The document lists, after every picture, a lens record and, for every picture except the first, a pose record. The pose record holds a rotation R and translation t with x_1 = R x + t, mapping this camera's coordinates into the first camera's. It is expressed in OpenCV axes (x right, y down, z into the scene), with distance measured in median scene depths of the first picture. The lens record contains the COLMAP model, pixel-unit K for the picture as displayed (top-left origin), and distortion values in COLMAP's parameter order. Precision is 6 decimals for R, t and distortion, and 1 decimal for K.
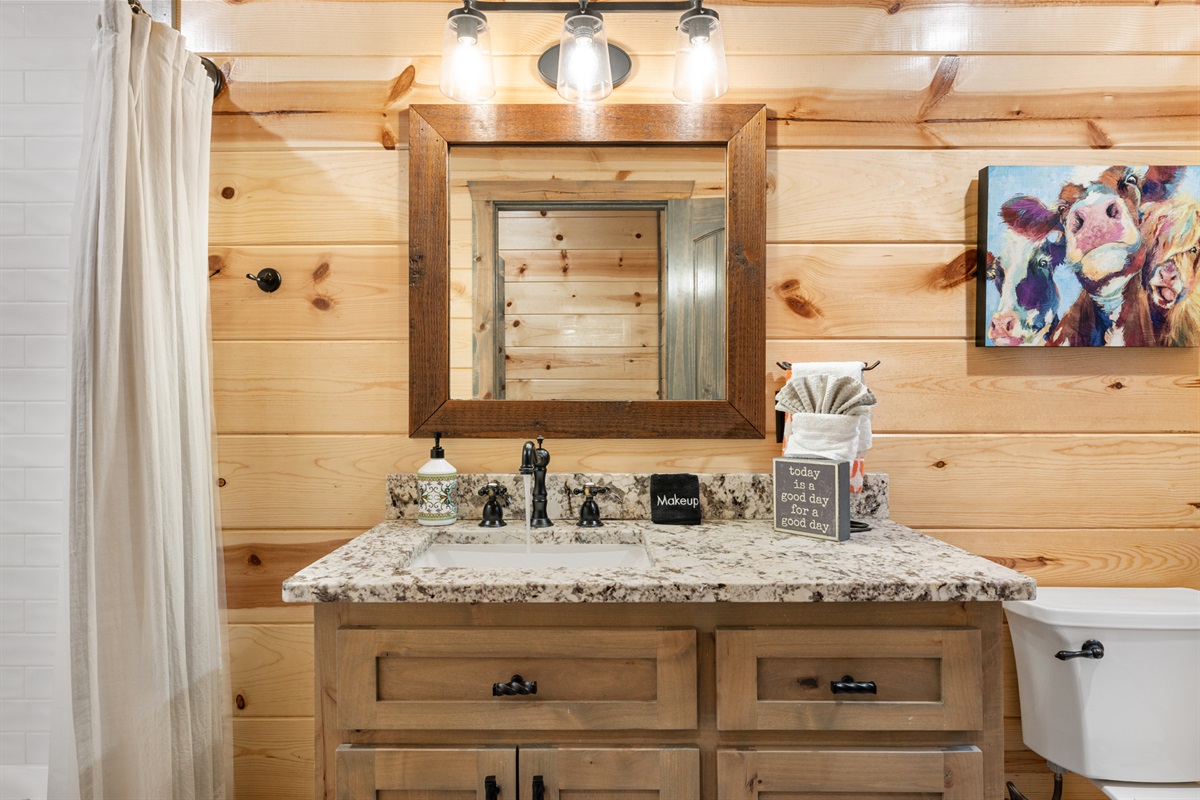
lens RADIAL K [[690.4, 0, 600.4], [0, 690.4, 405.4], [0, 0, 1]] dist [-0.020228, 0.001125]
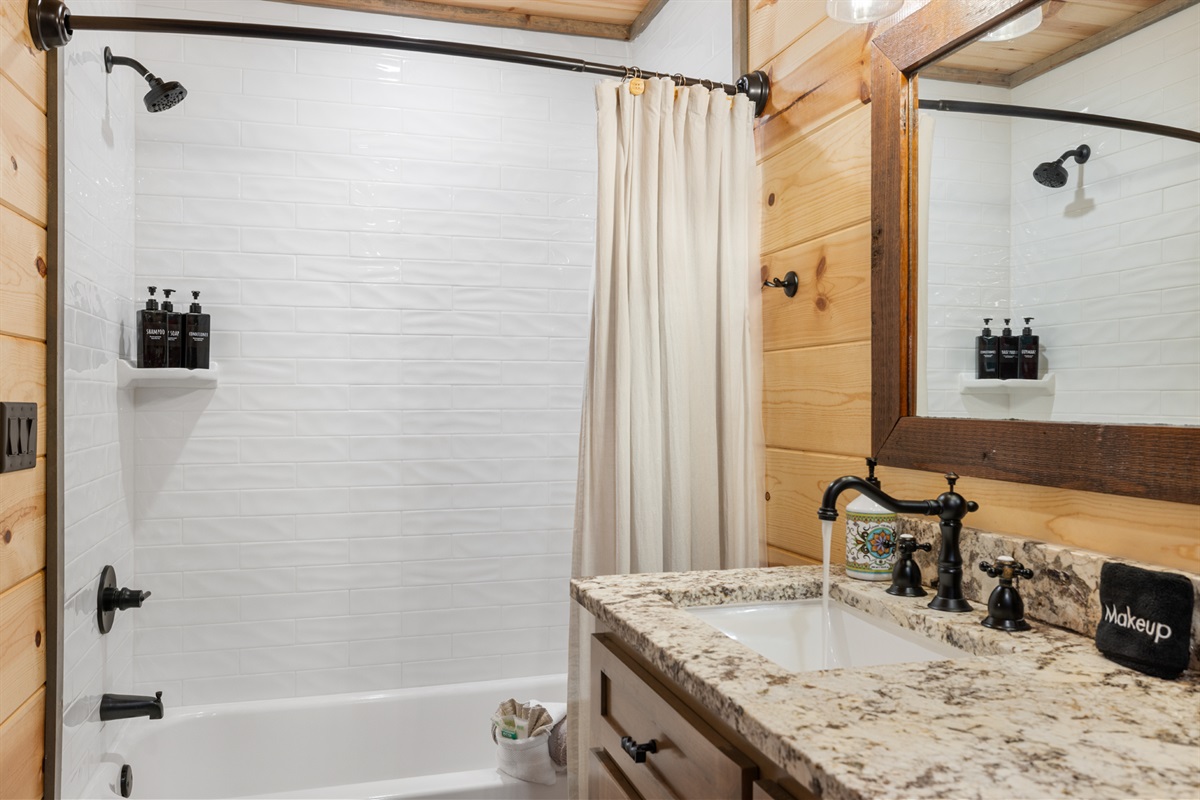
lens RADIAL K [[918.9, 0, 599.3], [0, 918.9, 397.8], [0, 0, 1]] dist [0.008829, 0.000771]
pose [[0.269613, -0.000607, -0.962968, 0.651894], [-0.014564, 0.999883, -0.004708, -0.018781], [0.962859, 0.015294, 0.269573, 0.418863]]
